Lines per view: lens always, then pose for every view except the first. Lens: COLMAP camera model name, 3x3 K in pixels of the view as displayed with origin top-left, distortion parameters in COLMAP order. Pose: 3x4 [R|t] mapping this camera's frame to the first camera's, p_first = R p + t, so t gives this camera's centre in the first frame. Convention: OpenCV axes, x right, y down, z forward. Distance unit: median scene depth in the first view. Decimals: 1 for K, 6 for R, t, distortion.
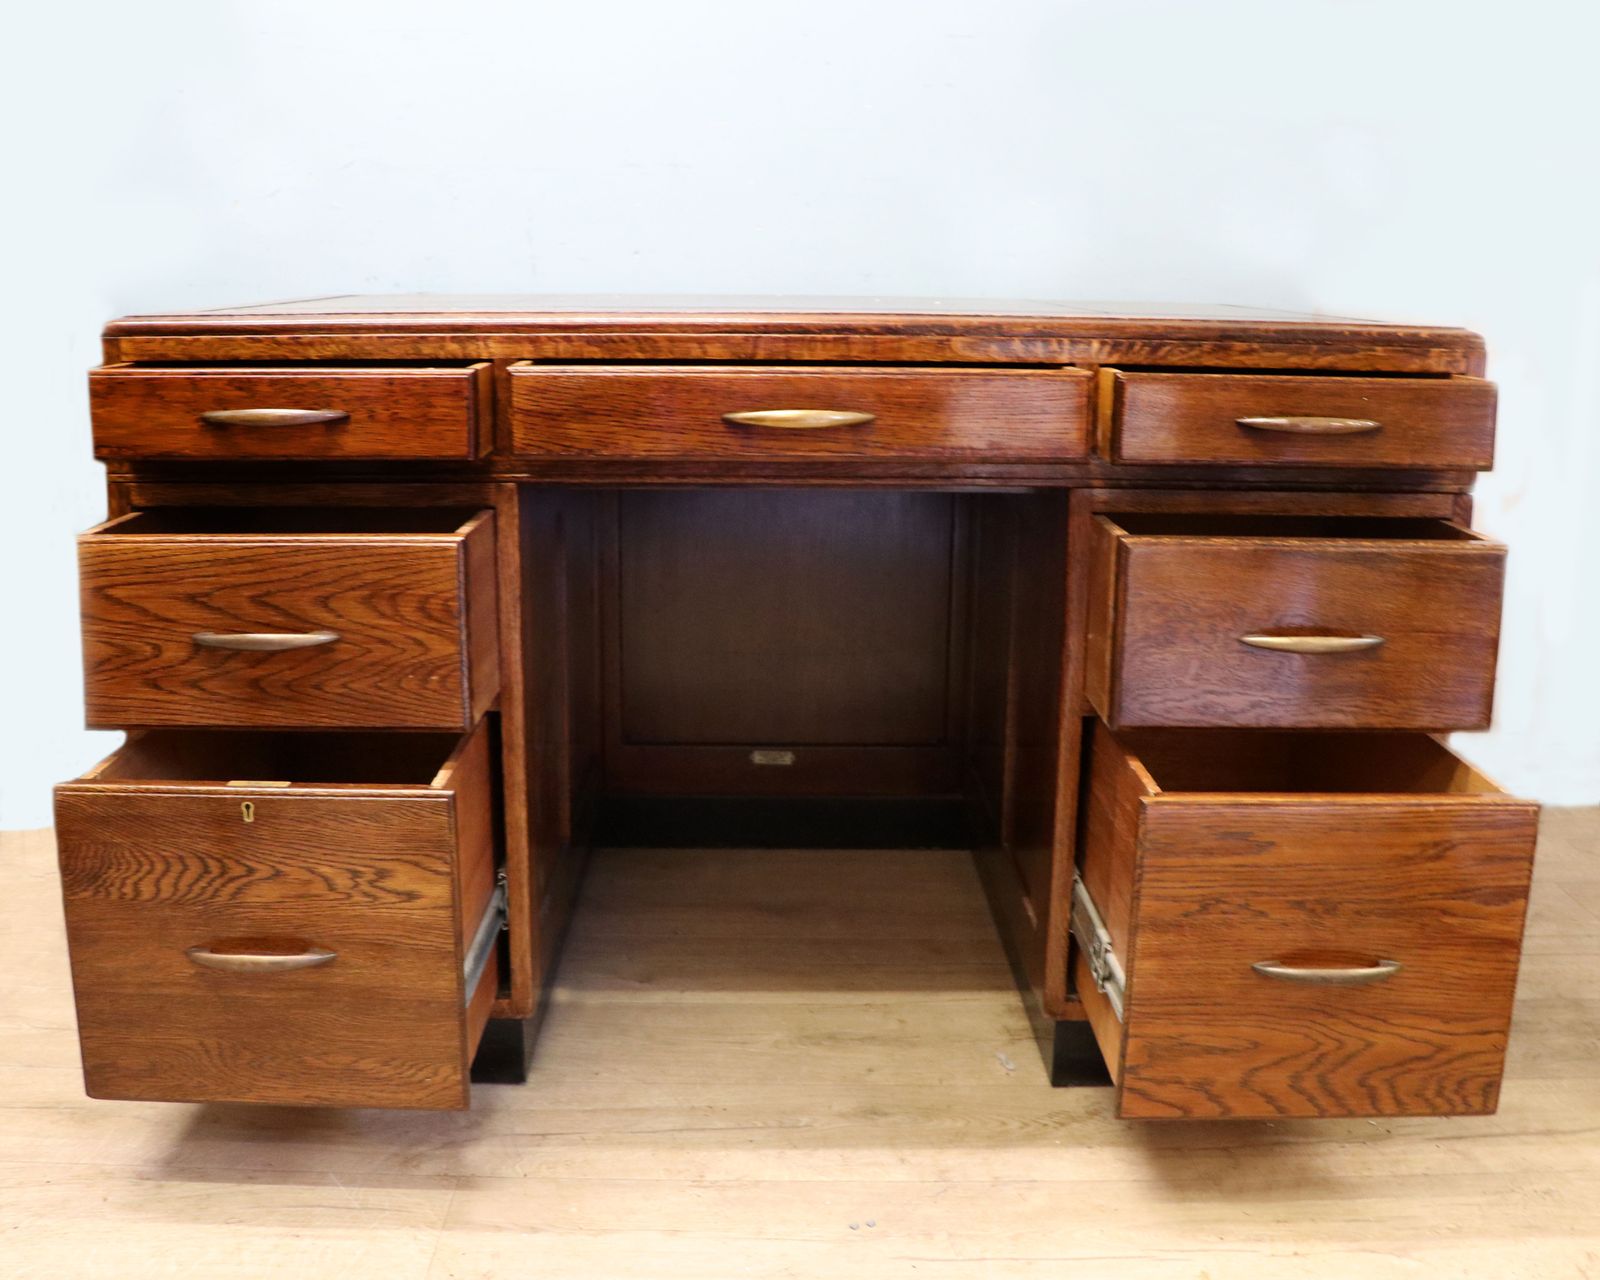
lens RADIAL K [[1706.7, 0, 800.0], [0, 1706.7, 640.0], [0, 0, 1]] dist [-0.241401, 0.202263]
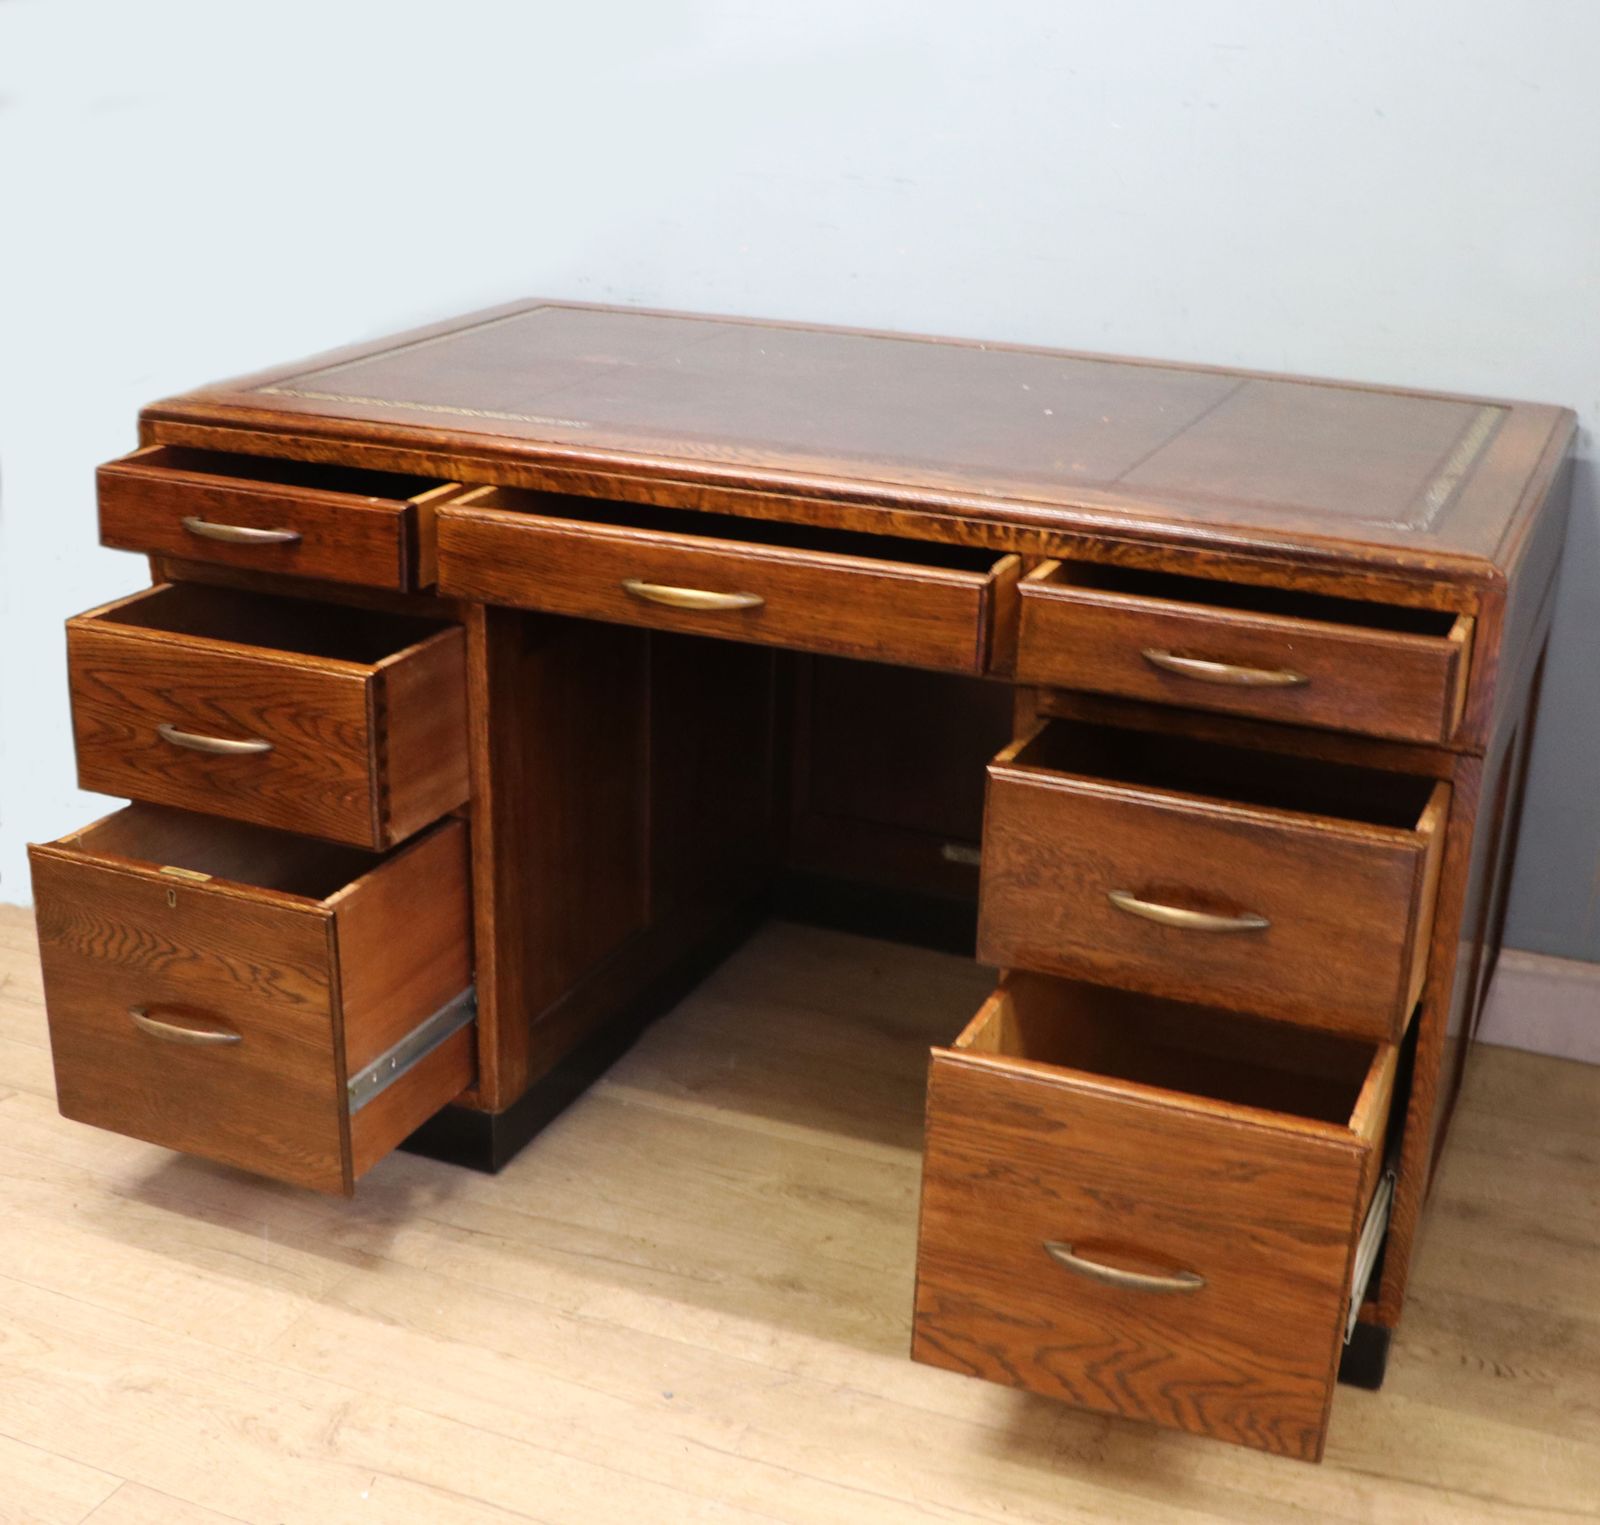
lens RADIAL K [[2225.0, 0, 800.0], [0, 2225.0, 762.5], [0, 0, 1]] dist [-0.255650, 0.164122]
pose [[0.921777, 0.150622, -0.357267, 0.529365], [-0.107520, 0.984621, 0.137699, -0.218625], [0.372513, -0.088514, 0.923796, -0.159008]]
